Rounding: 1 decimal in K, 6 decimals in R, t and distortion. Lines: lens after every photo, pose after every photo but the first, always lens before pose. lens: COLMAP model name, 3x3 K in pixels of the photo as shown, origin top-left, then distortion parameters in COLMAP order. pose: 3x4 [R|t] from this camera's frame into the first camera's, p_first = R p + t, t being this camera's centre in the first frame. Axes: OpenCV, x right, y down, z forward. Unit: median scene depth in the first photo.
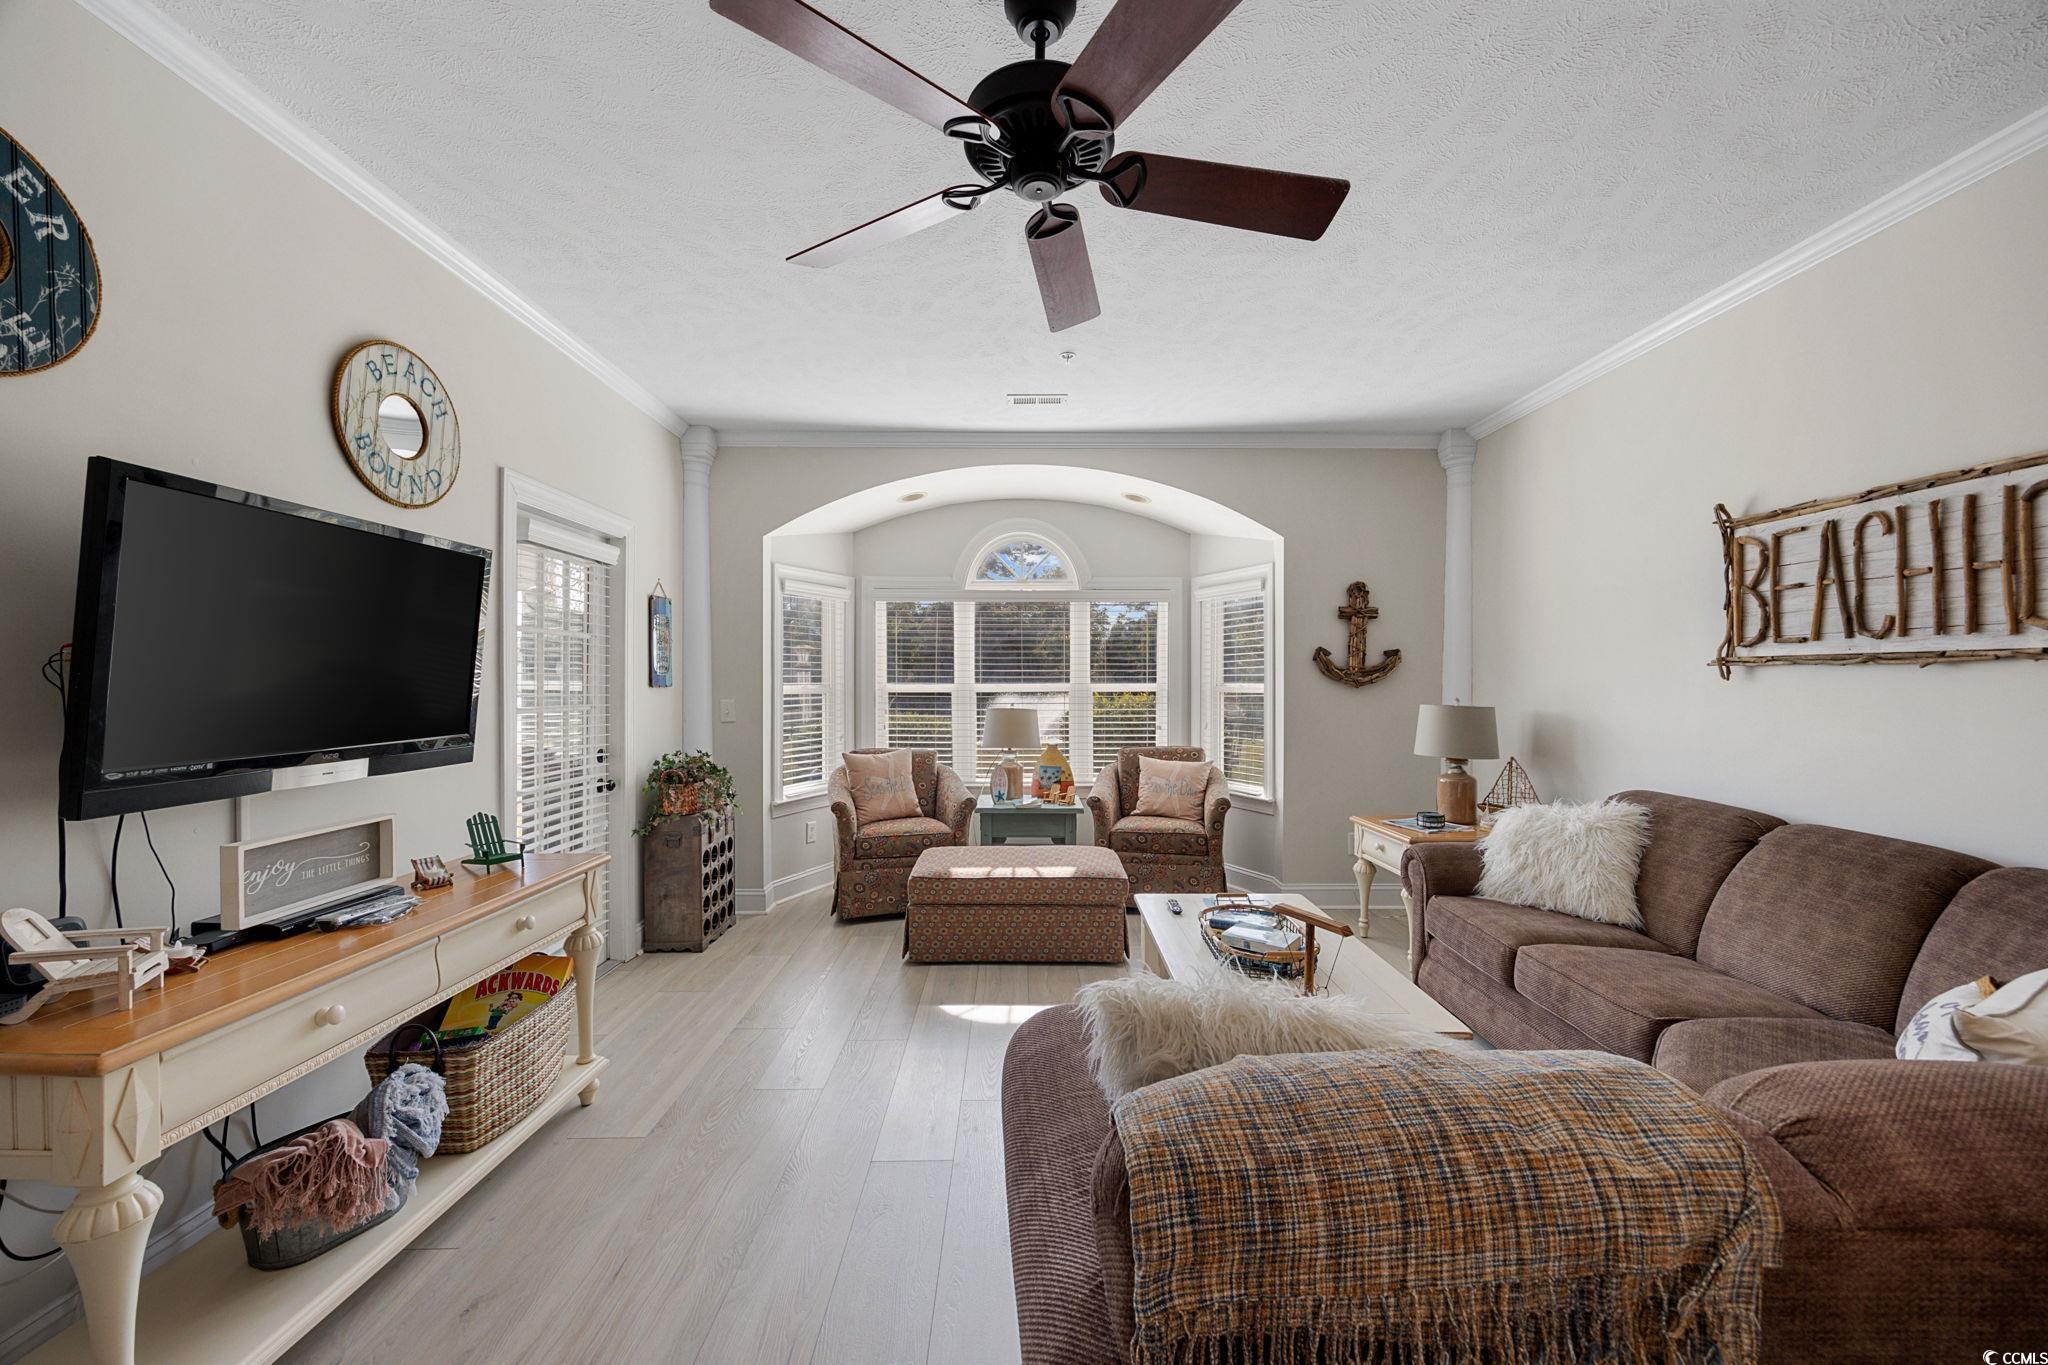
lens RADIAL K [[791.1, 0, 1024.0], [0, 791.1, 682.5], [0, 0, 1]] dist [-0.001985, -0.000133]
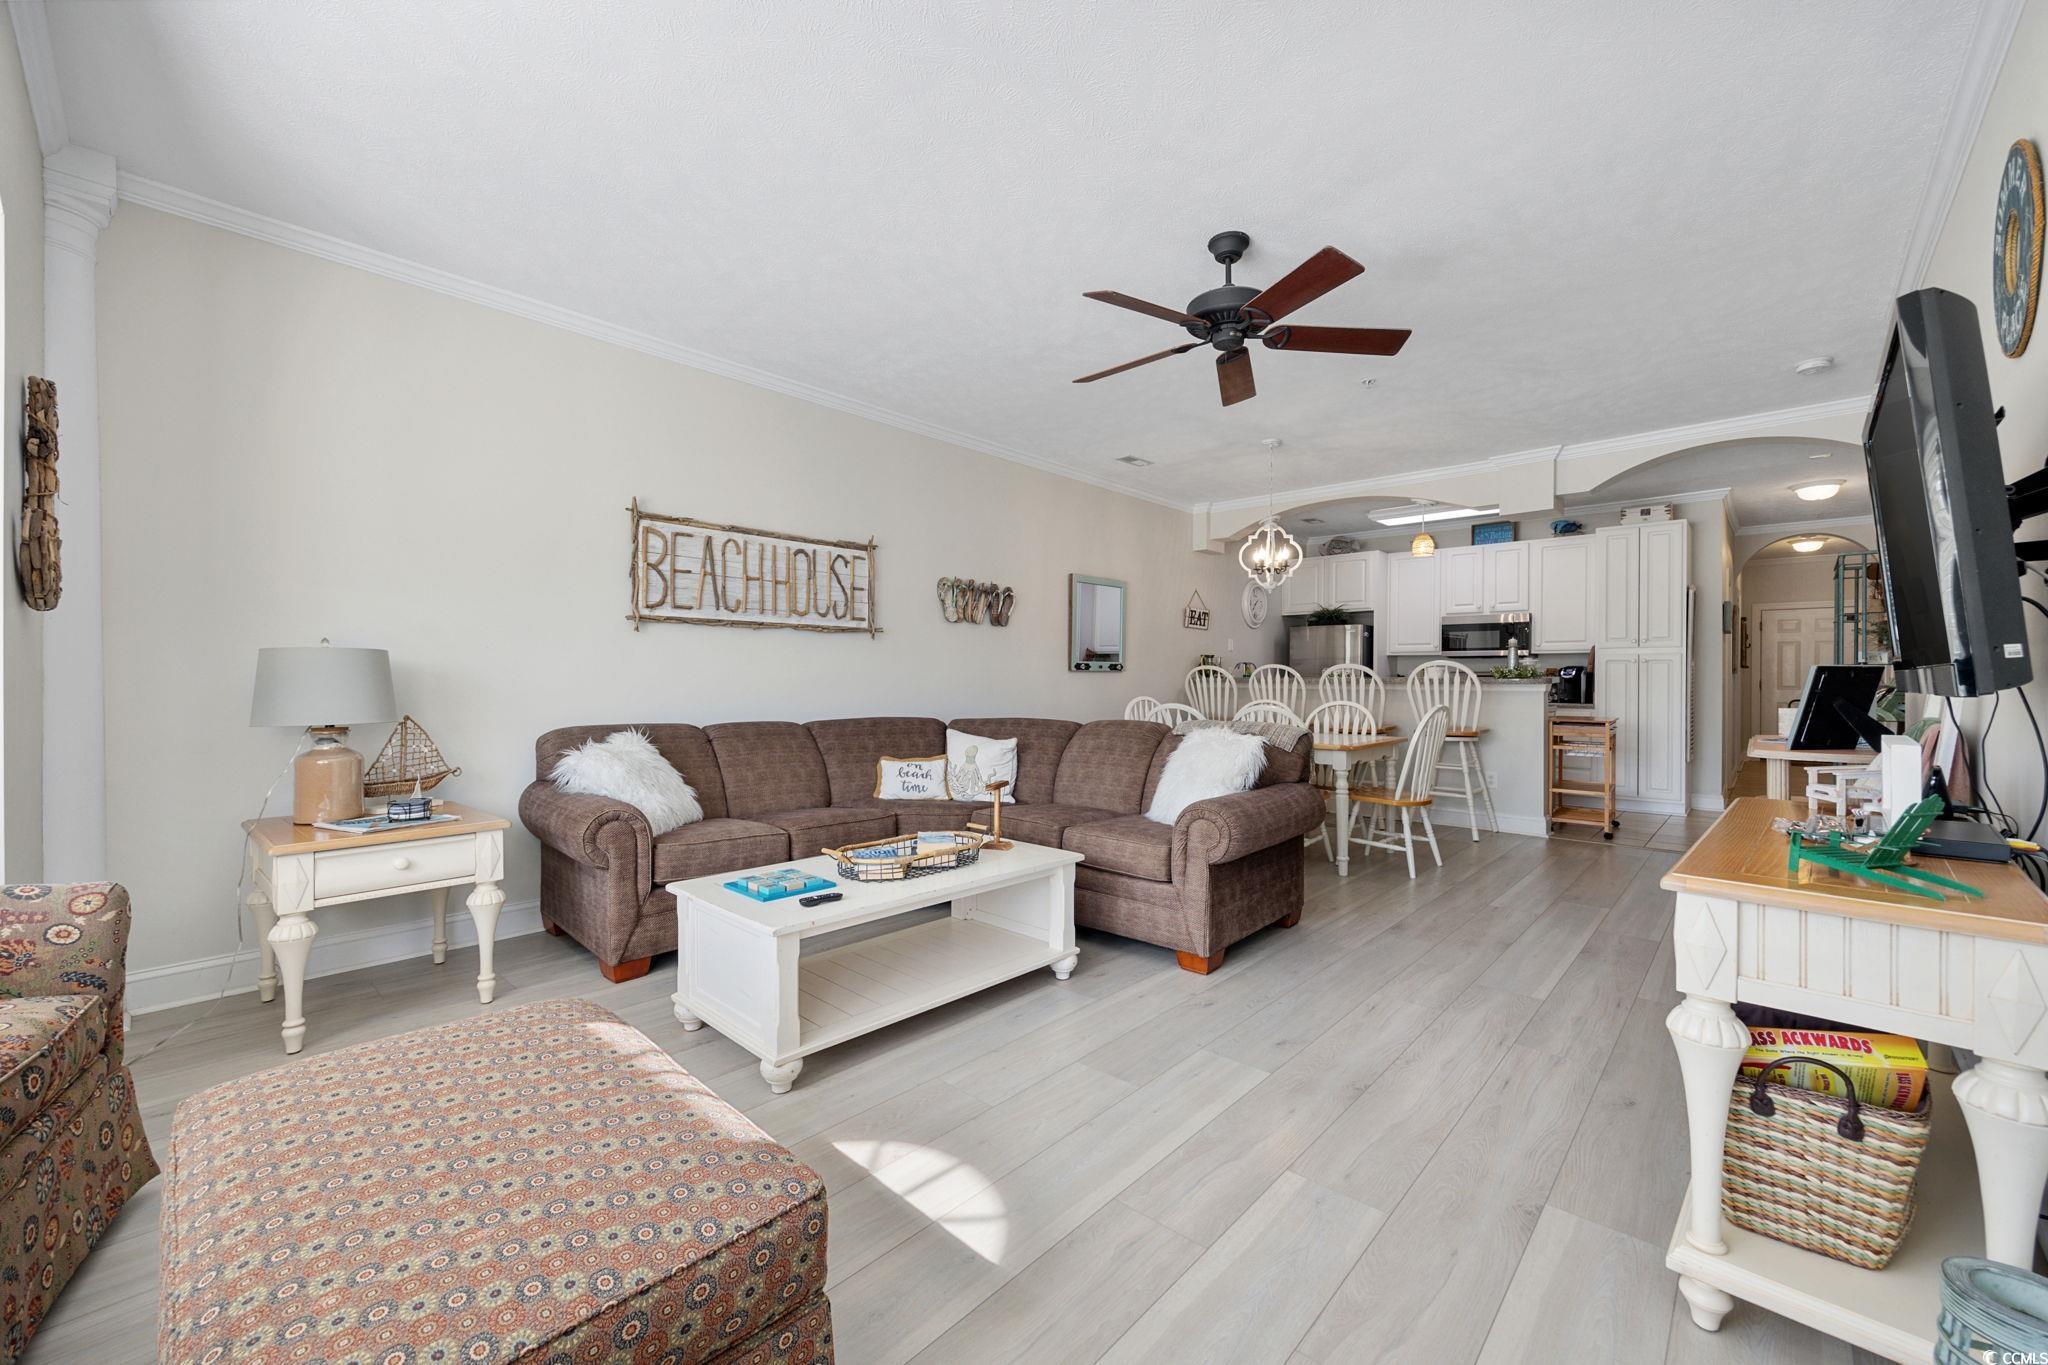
lens RADIAL K [[802.5, 0, 1032.4], [0, 802.5, 676.8], [0, 0, 1]] dist [0.000734, -0.000077]
pose [[-0.734850, -0.001938, 0.678227, -0.518742], [-0.002464, 0.999997, 0.000188, 0.072347], [-0.678225, -0.001533, -0.734852, 1.542534]]
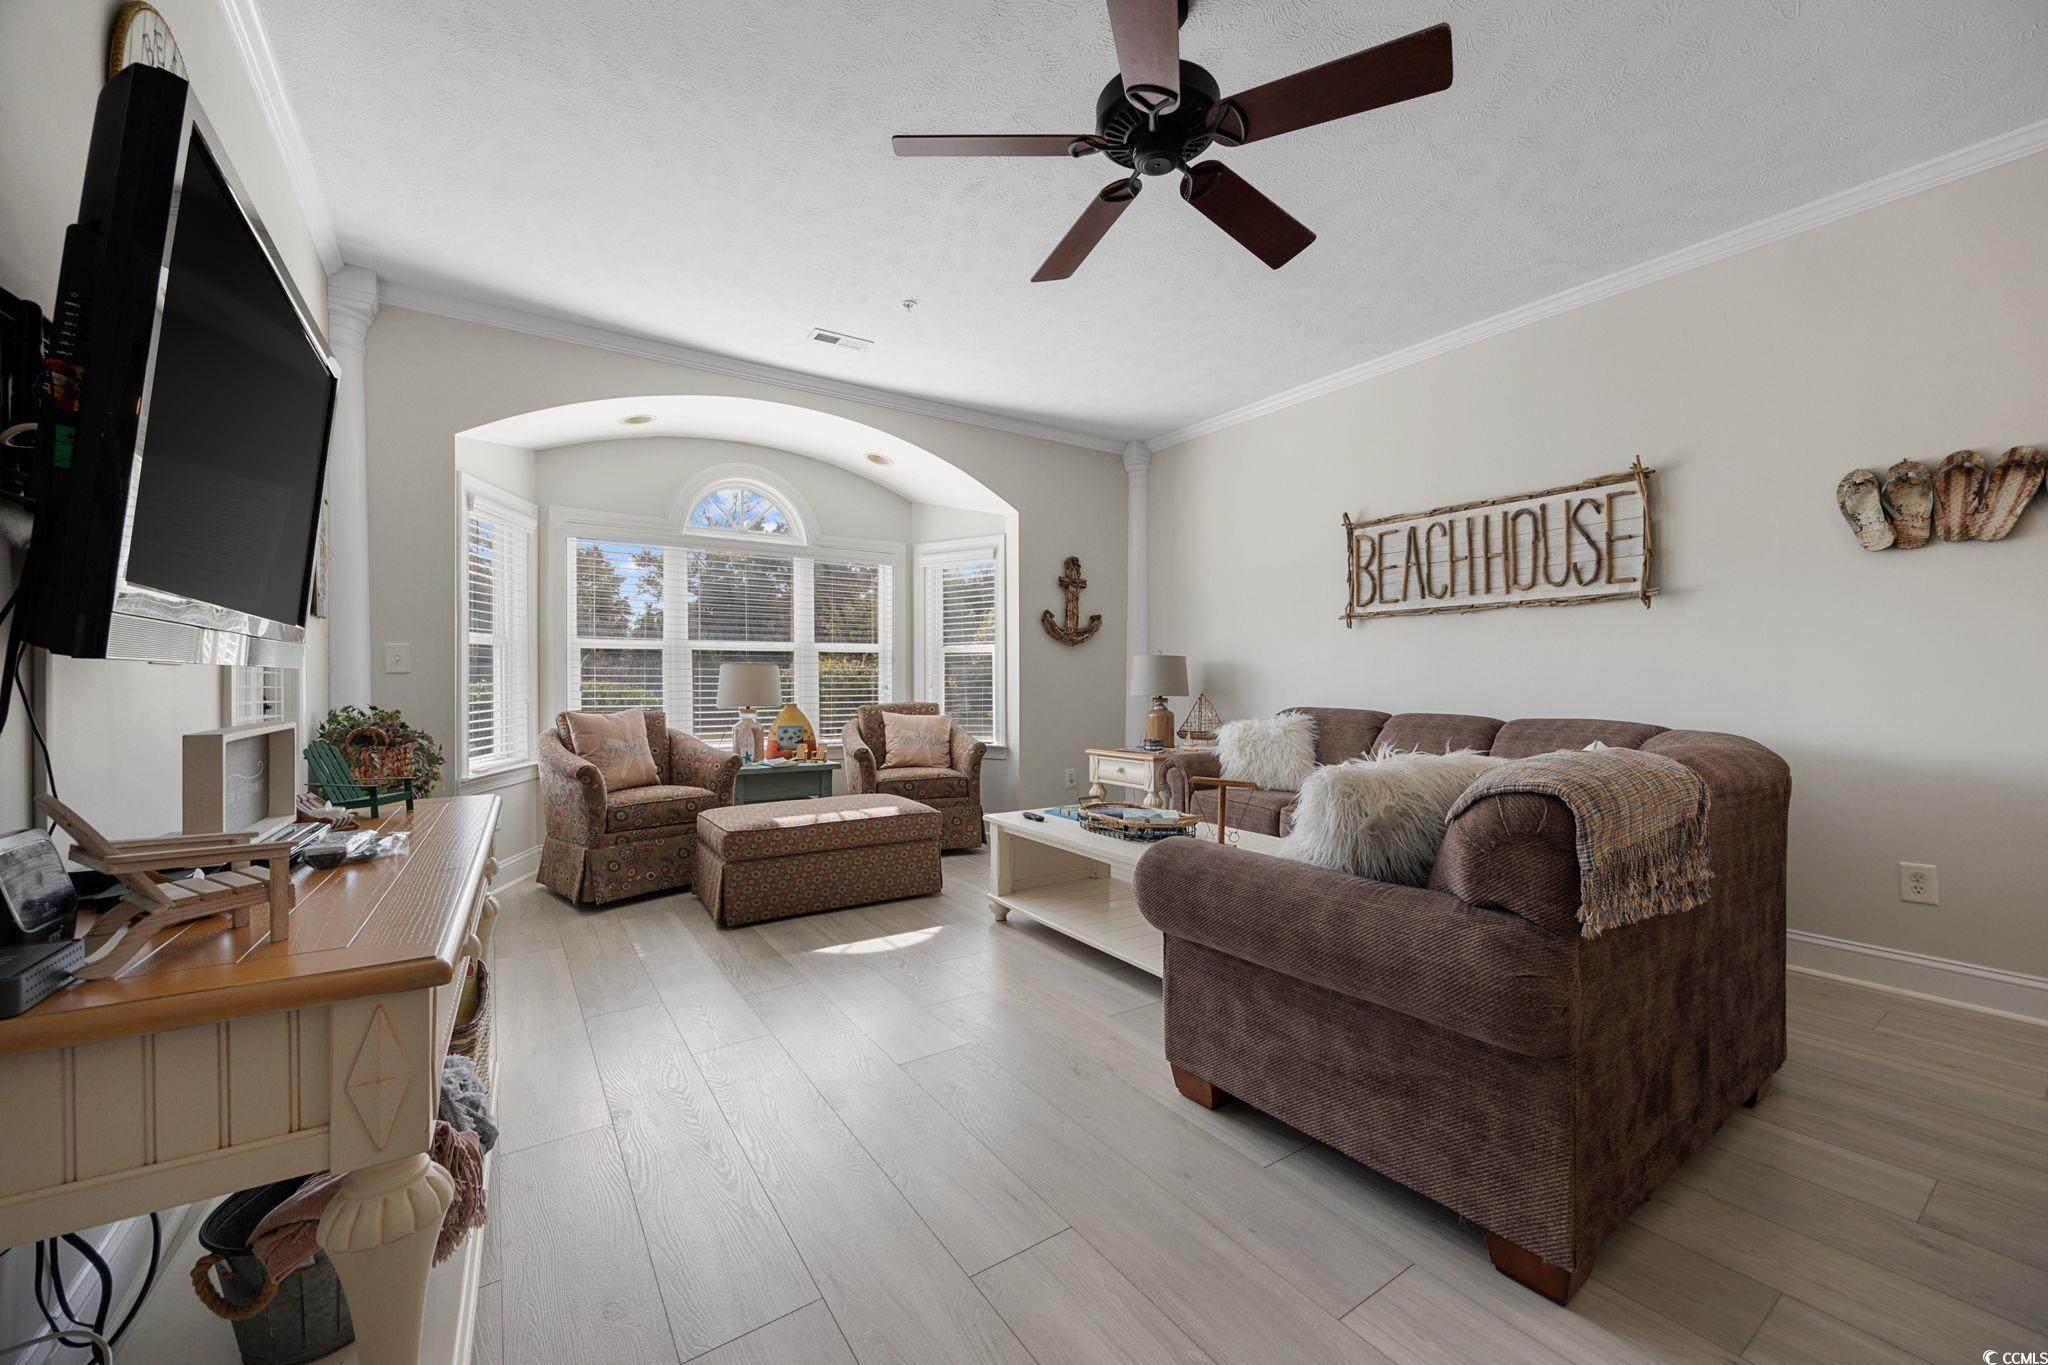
lens RADIAL K [[802.5, 0, 1032.4], [0, 802.5, 676.8], [0, 0, 1]] dist [0.000734, -0.000077]
pose [[0.832255, 0.000615, 0.554393, -0.477813], [0.003453, 0.999974, -0.006292, 0.097695], [-0.554383, 0.007151, 0.832231, 0.052116]]
